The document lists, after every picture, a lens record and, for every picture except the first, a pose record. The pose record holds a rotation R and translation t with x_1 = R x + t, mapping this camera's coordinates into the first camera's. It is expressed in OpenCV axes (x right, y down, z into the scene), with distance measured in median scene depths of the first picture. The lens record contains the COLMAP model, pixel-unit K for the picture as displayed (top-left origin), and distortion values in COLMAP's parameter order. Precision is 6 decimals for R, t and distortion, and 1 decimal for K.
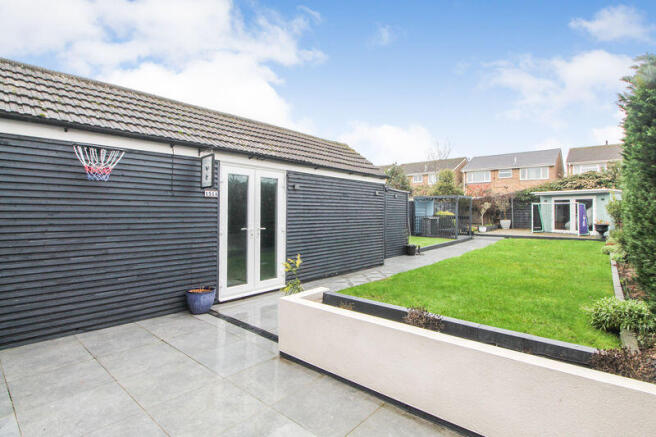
lens RADIAL K [[306.0, 0, 331.4], [0, 306.0, 216.9], [0, 0, 1]] dist [0.028077, -0.022577]
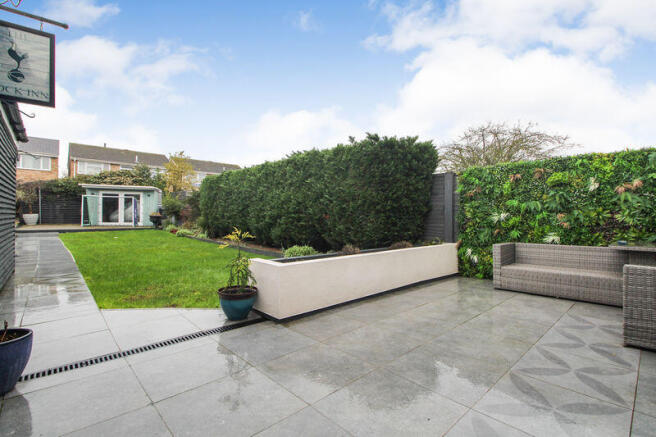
lens RADIAL K [[306.0, 0, 331.4], [0, 306.0, 216.9], [0, 0, 1]] dist [0.028077, -0.022577]
pose [[0.125834, -0.005928, 0.992034, -0.190547], [0.002052, 0.999982, 0.005715, 0.018626], [-0.992049, 0.001317, 0.125843, 0.124694]]
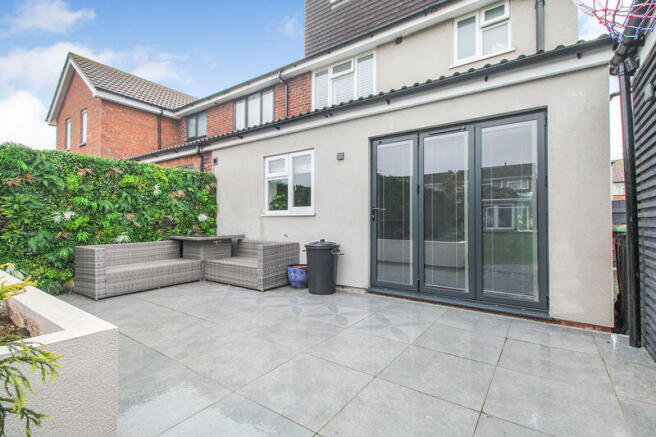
lens RADIAL K [[306.0, 0, 331.4], [0, 306.0, 216.9], [0, 0, 1]] dist [0.028077, -0.022577]
pose [[-0.996972, -0.011162, -0.076959, -0.074840], [-0.010940, 0.999935, -0.003302, 0.019435], [0.076991, -0.002450, -0.997029, 0.251462]]
